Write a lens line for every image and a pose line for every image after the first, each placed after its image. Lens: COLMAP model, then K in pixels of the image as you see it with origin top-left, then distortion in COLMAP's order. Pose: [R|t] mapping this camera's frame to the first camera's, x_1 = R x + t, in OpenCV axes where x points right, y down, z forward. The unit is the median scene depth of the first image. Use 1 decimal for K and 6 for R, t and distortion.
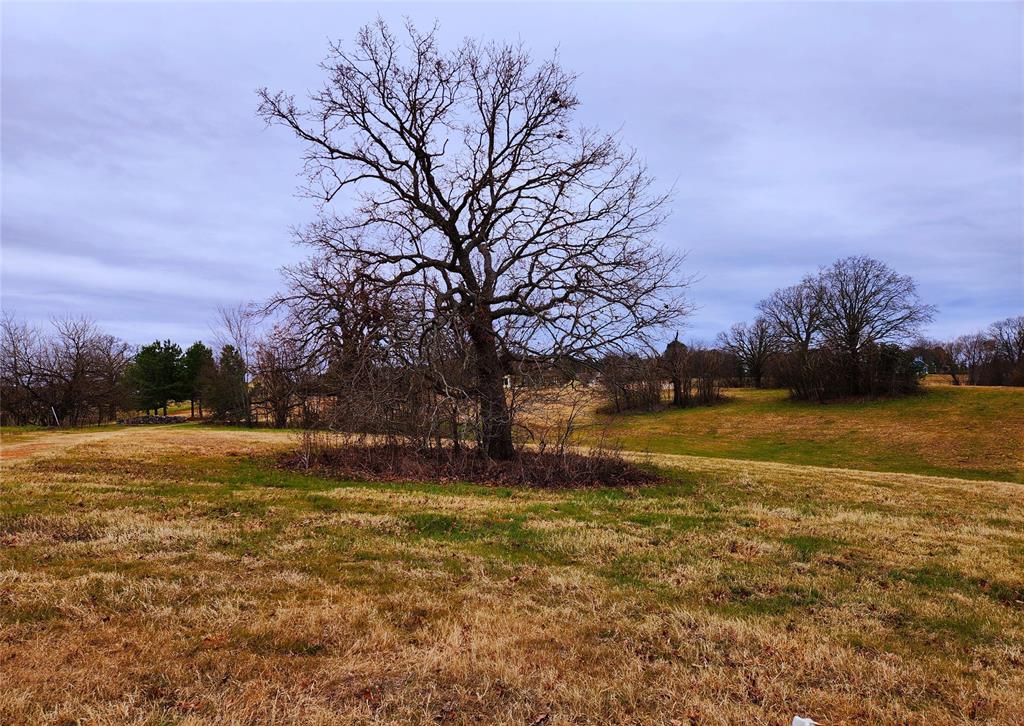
lens RADIAL K [[665.6, 0, 505.7], [0, 665.6, 385.6], [0, 0, 1]] dist [0.052004, -0.054188]
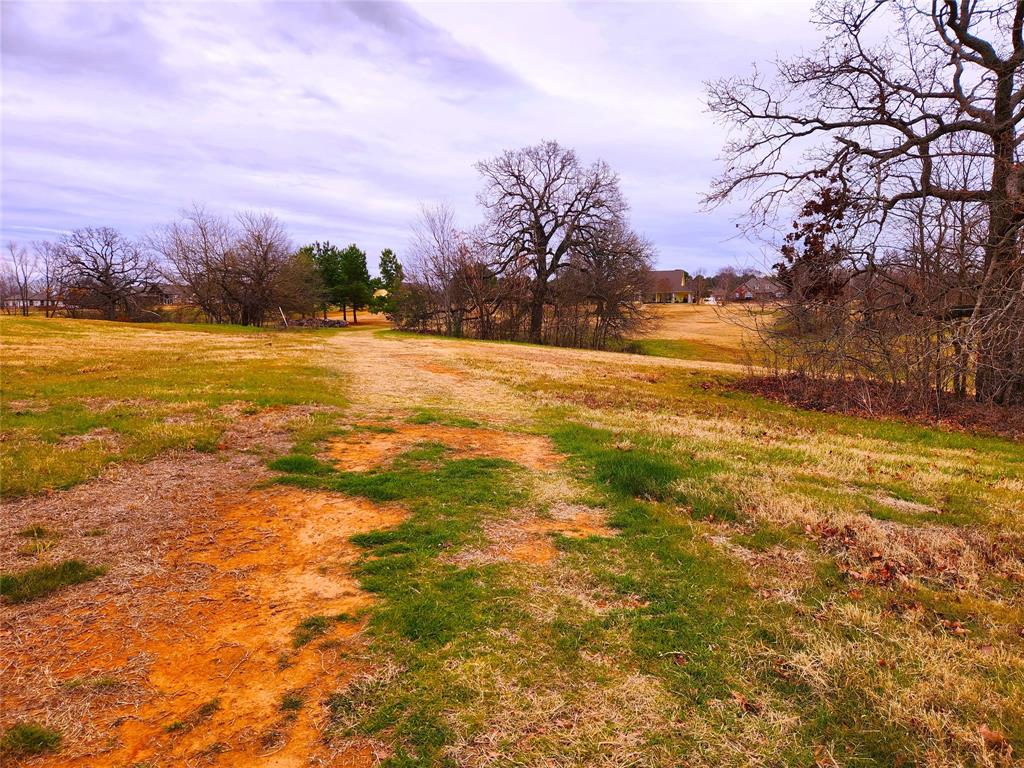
lens RADIAL K [[664.9, 0, 517.7], [0, 664.9, 378.9], [0, 0, 1]] dist [0.058712, -0.064854]
pose [[0.992302, 0.052805, -0.112015, -0.472773], [-0.039194, 0.991951, 0.120405, 0.010759], [0.117472, -0.115088, 0.986385, 0.215775]]
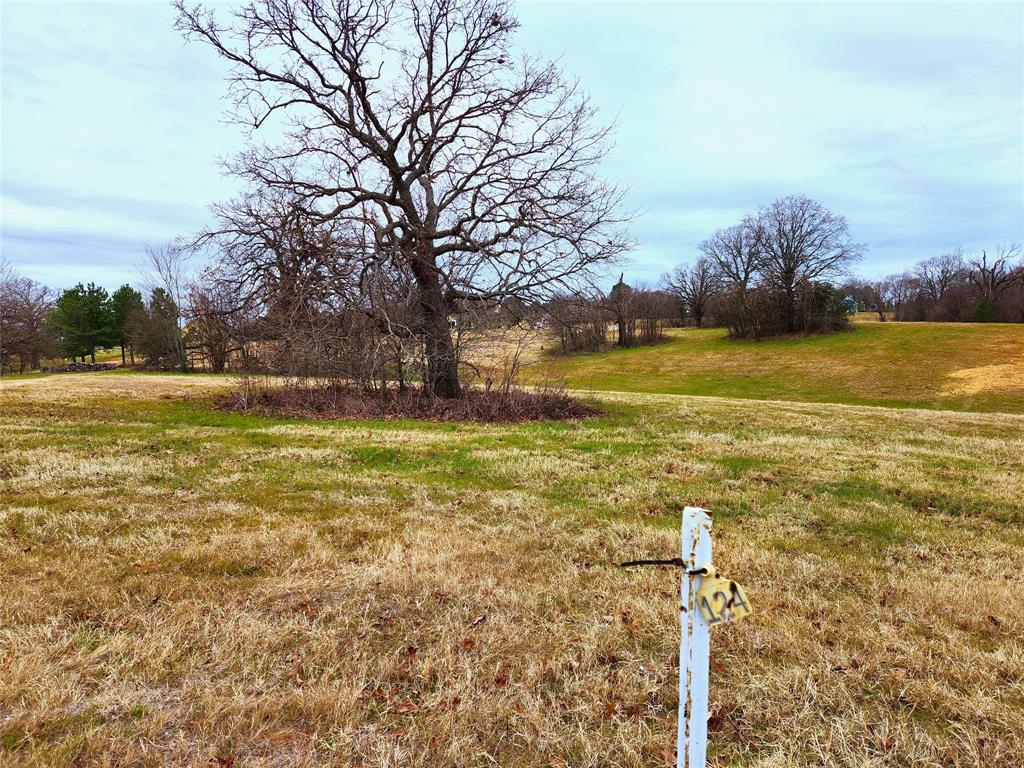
lens RADIAL K [[664.9, 0, 508.9], [0, 664.9, 382.5], [0, 0, 1]] dist [0.058712, -0.064854]
pose [[0.996442, -0.017958, 0.082348, 0.003634], [0.011303, 0.996684, 0.080576, 0.009135], [-0.083522, -0.079359, 0.993341, 0.002292]]
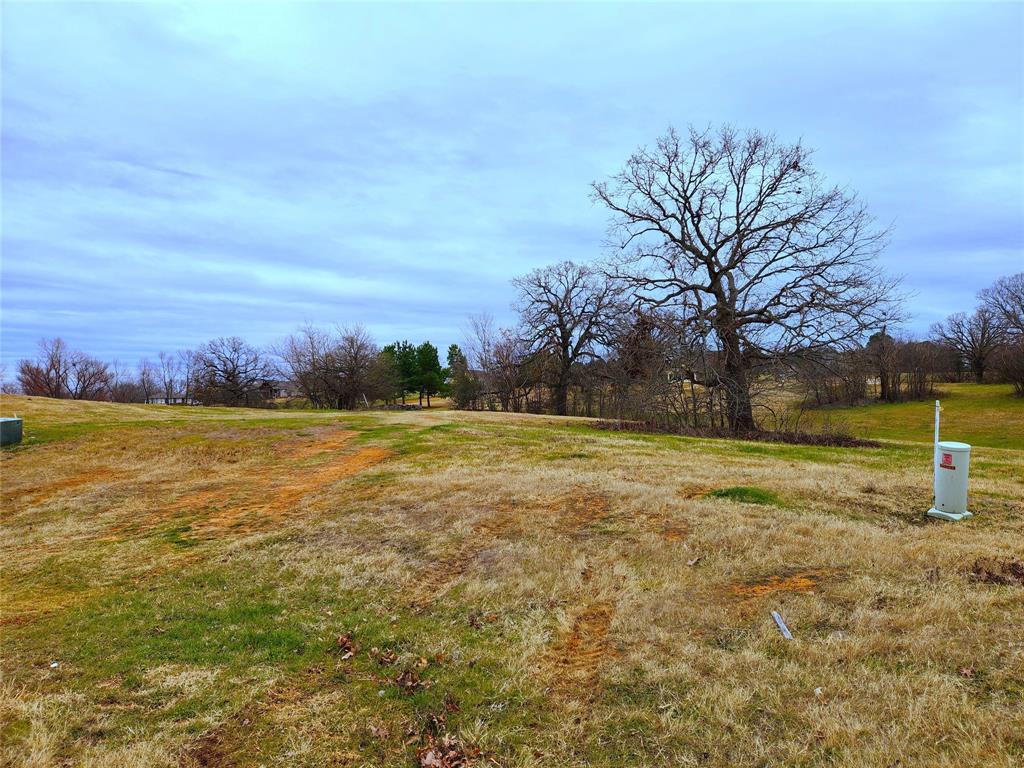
lens RADIAL K [[664.9, 0, 509.7], [0, 664.9, 381.5], [0, 0, 1]] dist [0.058712, -0.064854]
pose [[0.968345, 0.003254, -0.249593, -0.130434], [-0.002890, 0.999994, 0.001823, 0.007722], [0.249597, -0.001044, 0.968349, -0.415478]]
